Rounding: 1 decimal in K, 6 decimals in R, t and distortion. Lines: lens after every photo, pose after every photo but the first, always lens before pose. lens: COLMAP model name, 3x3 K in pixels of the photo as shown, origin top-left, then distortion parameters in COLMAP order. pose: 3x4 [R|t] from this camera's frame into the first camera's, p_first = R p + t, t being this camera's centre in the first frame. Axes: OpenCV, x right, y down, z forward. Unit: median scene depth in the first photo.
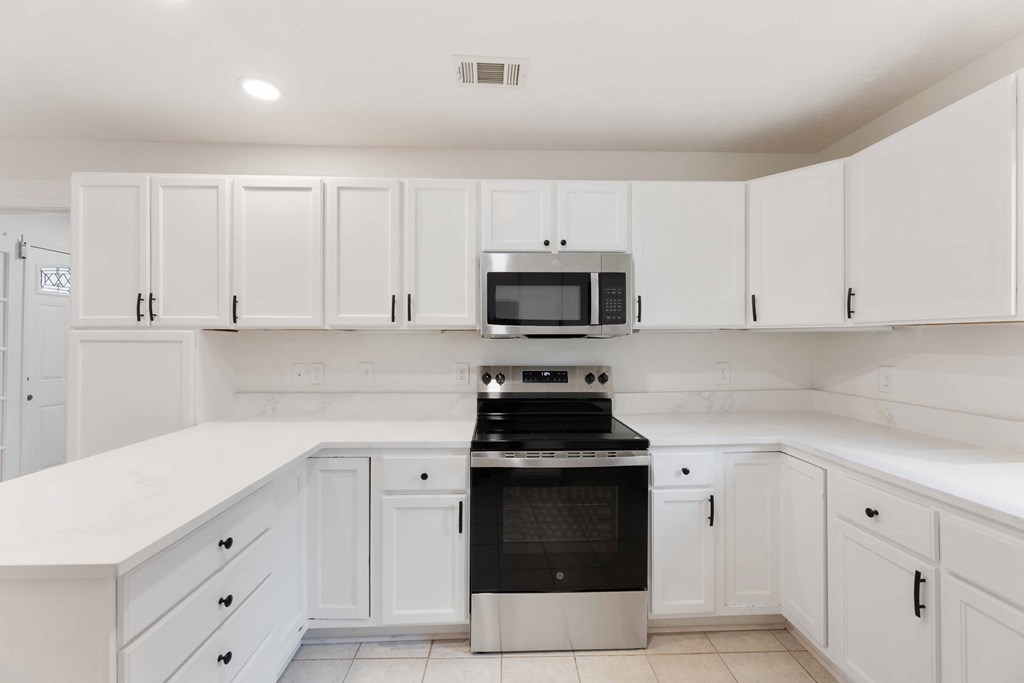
lens RADIAL K [[411.7, 0, 518.0], [0, 411.7, 342.2], [0, 0, 1]] dist [-0.004781, -0.000141]
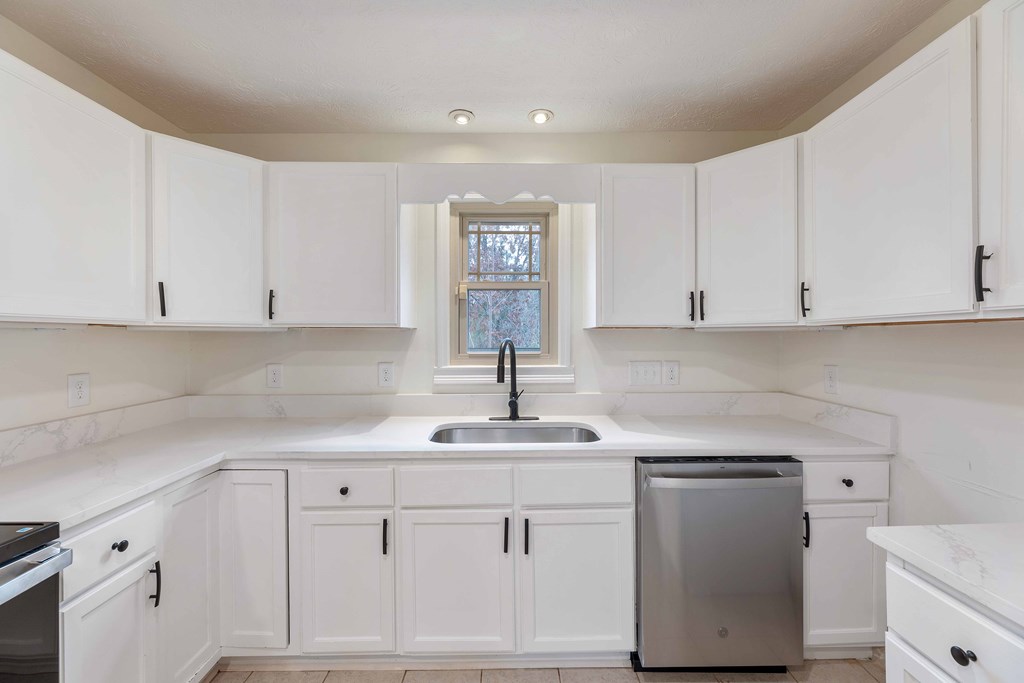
lens RADIAL K [[411.7, 0, 512.2], [0, 411.7, 340.3], [0, 0, 1]] dist [-0.004781, -0.000141]
pose [[0.034562, -0.002533, 0.999399, -0.183342], [0.005603, 0.999982, 0.002341, -0.003769], [-0.999387, 0.005519, 0.034575, 0.328365]]
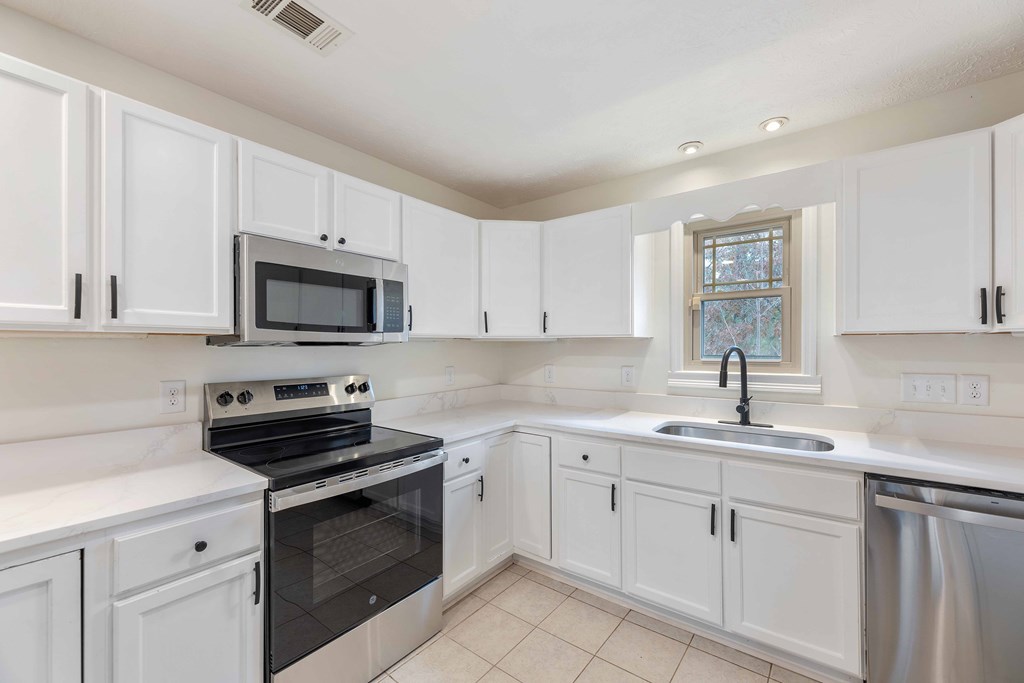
lens RADIAL K [[411.7, 0, 512.5], [0, 411.7, 347.4], [0, 0, 1]] dist [-0.004781, -0.000141]
pose [[0.640796, -0.001706, 0.767710, -0.359762], [0.004048, 0.999991, -0.001157, -0.004273], [-0.767701, 0.003849, 0.640797, 0.133322]]
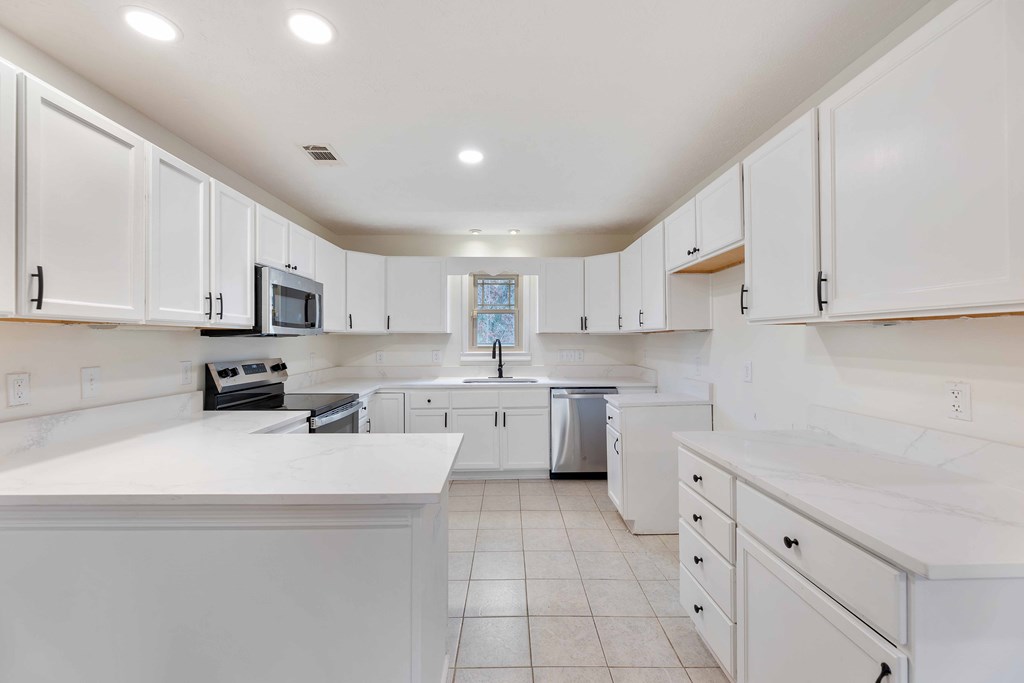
lens RADIAL K [[411.7, 0, 510.6], [0, 411.7, 337.9], [0, 0, 1]] dist [-0.004781, -0.000141]
pose [[0.025778, 0.005206, 0.999654, -1.295060], [0.004009, 0.999978, -0.005311, 0.003535], [-0.999660, 0.004144, 0.025756, 0.251058]]
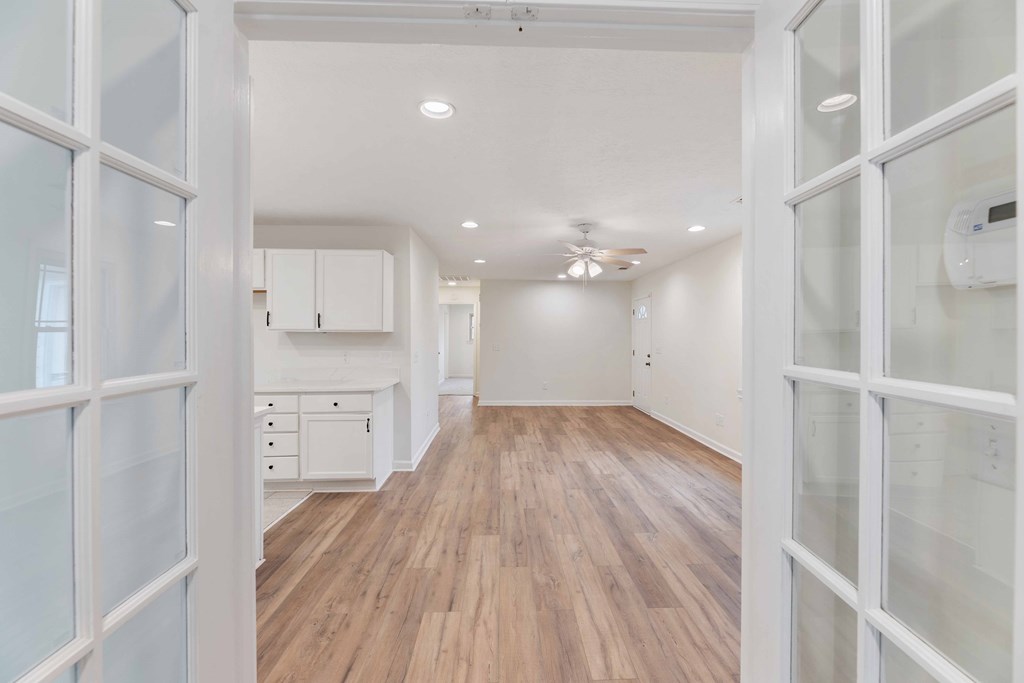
lens RADIAL K [[411.7, 0, 515.4], [0, 411.7, 333.1], [0, 0, 1]] dist [-0.004781, -0.000141]
pose [[-0.999941, 0.001459, 0.010757, -1.506074], [0.001428, 0.999995, -0.002878, -0.013304], [-0.010761, -0.002862, -0.999938, 1.637030]]
